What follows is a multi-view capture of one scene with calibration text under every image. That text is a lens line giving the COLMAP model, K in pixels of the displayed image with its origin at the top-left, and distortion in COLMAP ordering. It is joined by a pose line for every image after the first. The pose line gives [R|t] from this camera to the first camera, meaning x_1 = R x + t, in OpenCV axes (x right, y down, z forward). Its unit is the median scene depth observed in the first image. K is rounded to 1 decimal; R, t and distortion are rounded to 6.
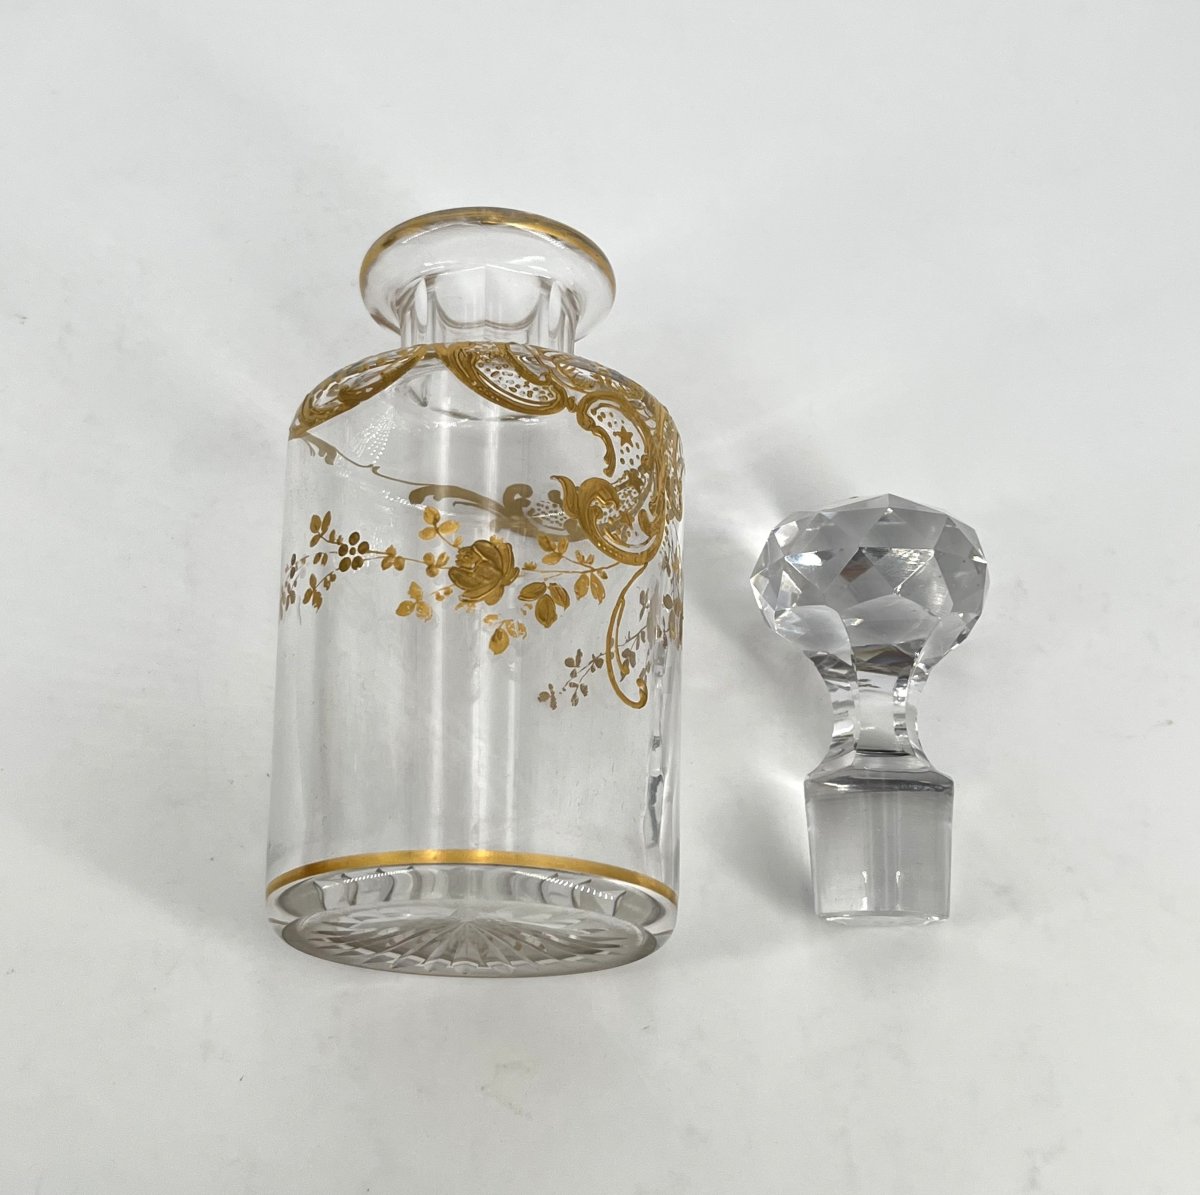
lens RADIAL K [[1830.3, 0, 601.9], [0, 1830.3, 667.6], [0, 0, 1]] dist [0.034199, 0.003330]
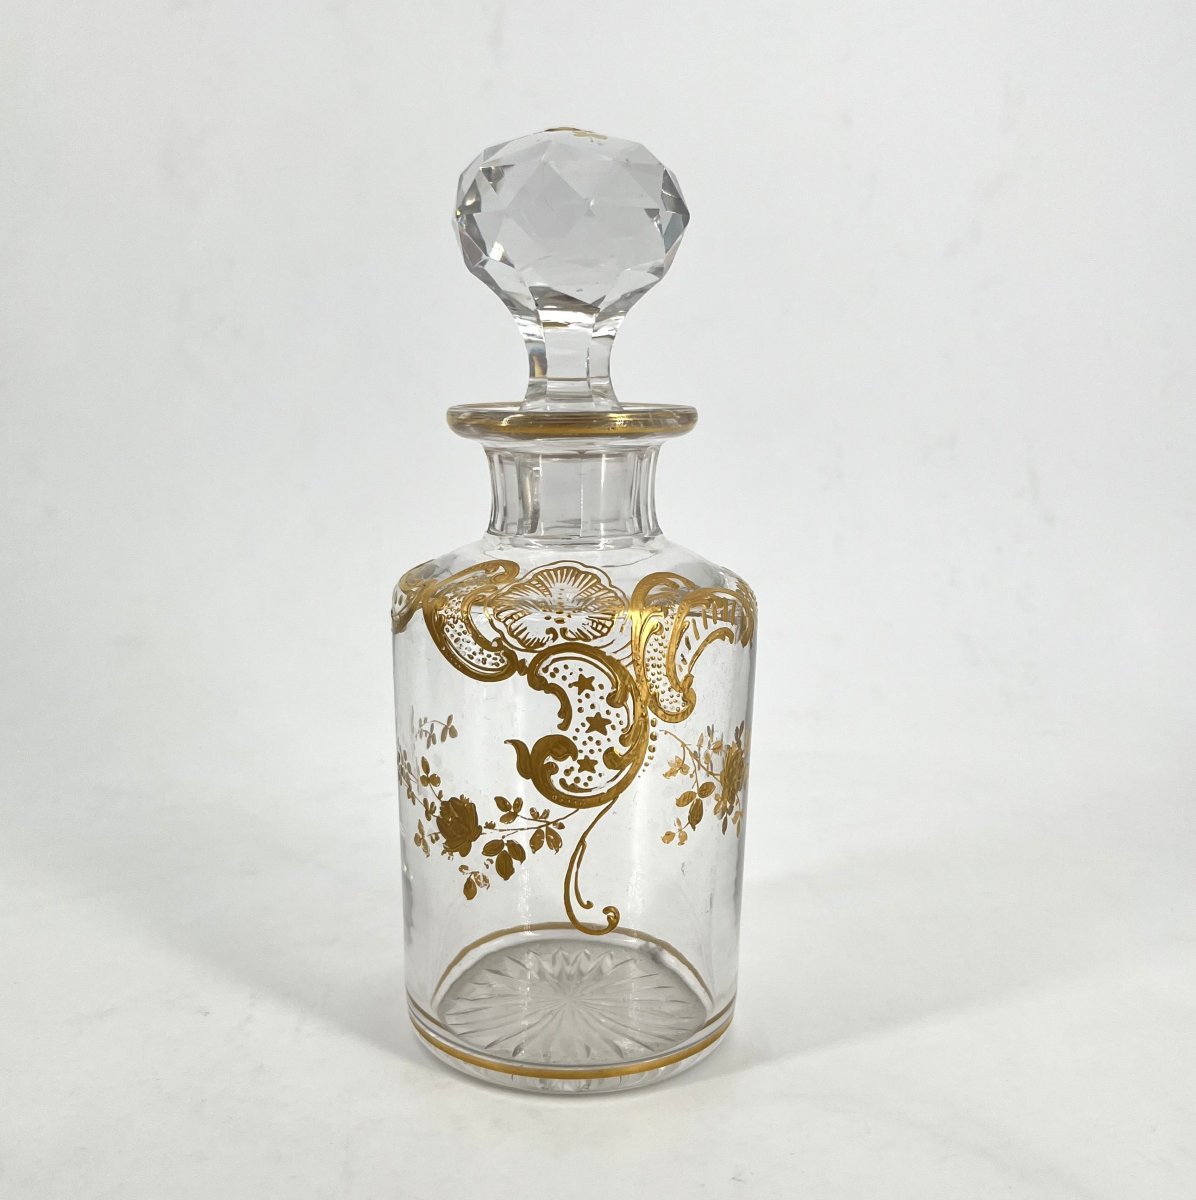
lens RADIAL K [[1470.8, 0, 610.7], [0, 1470.8, 631.5], [0, 0, 1]] dist [0.010157, -0.016733]
pose [[0.768499, 0.125630, -0.627396, 0.558089], [0.214860, 0.872932, 0.437978, -0.527133], [0.602697, -0.471388, 0.643855, 0.495800]]
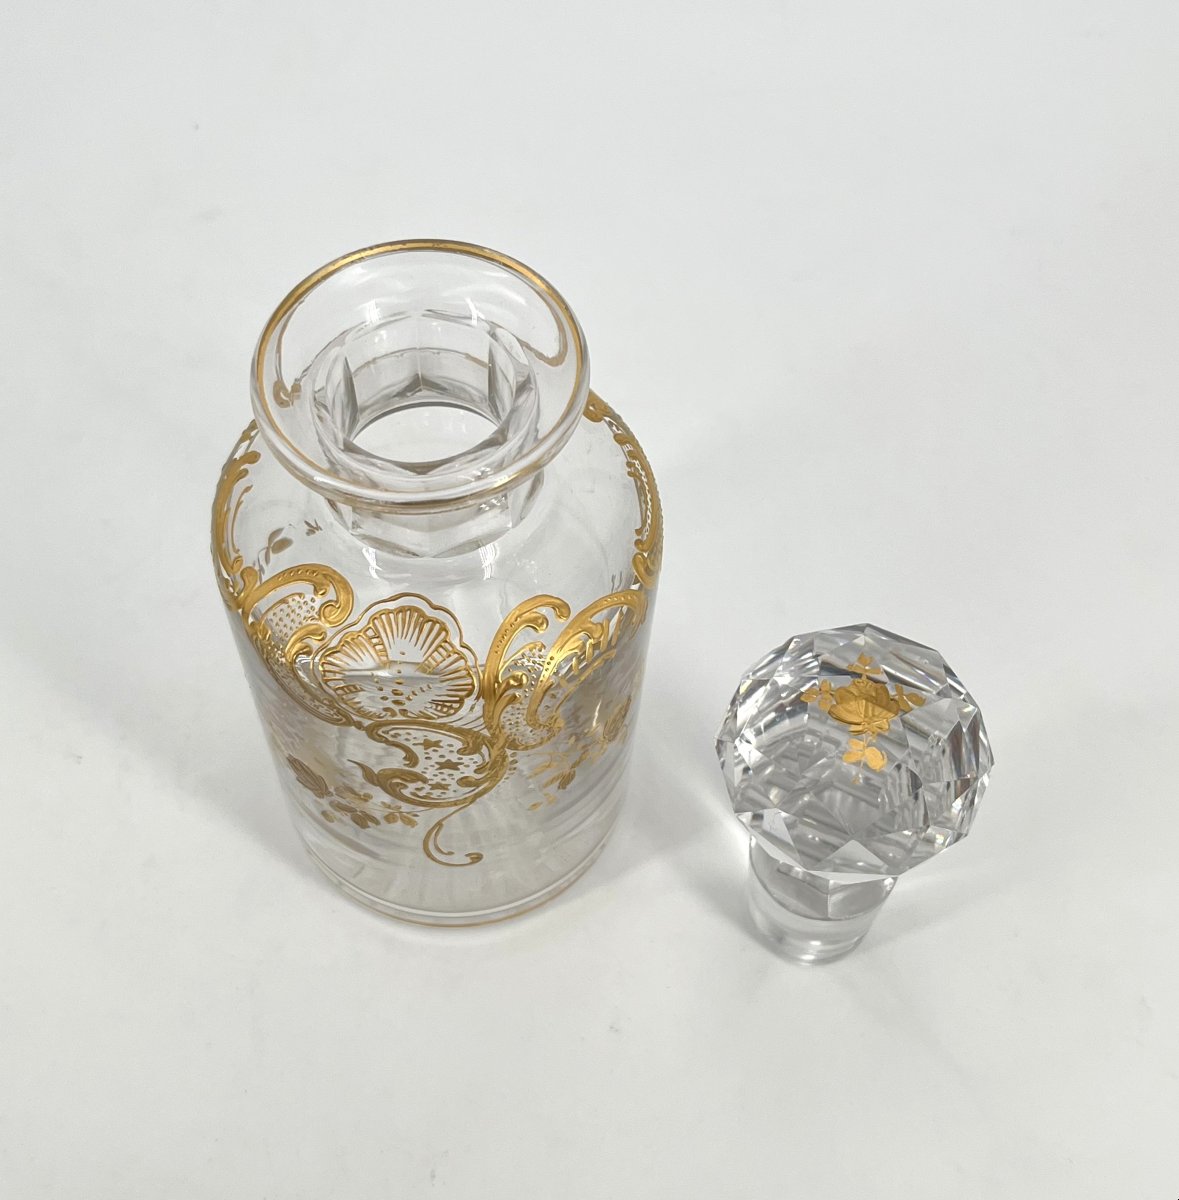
lens RADIAL K [[1861.9, 0, 587.3], [0, 1861.9, 707.4], [0, 0, 1]] dist [0.036093, -0.011299]
pose [[0.719442, 0.608731, -0.334439, 0.378003], [0.222681, 0.253938, 0.941238, -1.012715], [0.657887, -0.751639, 0.047141, 1.045194]]
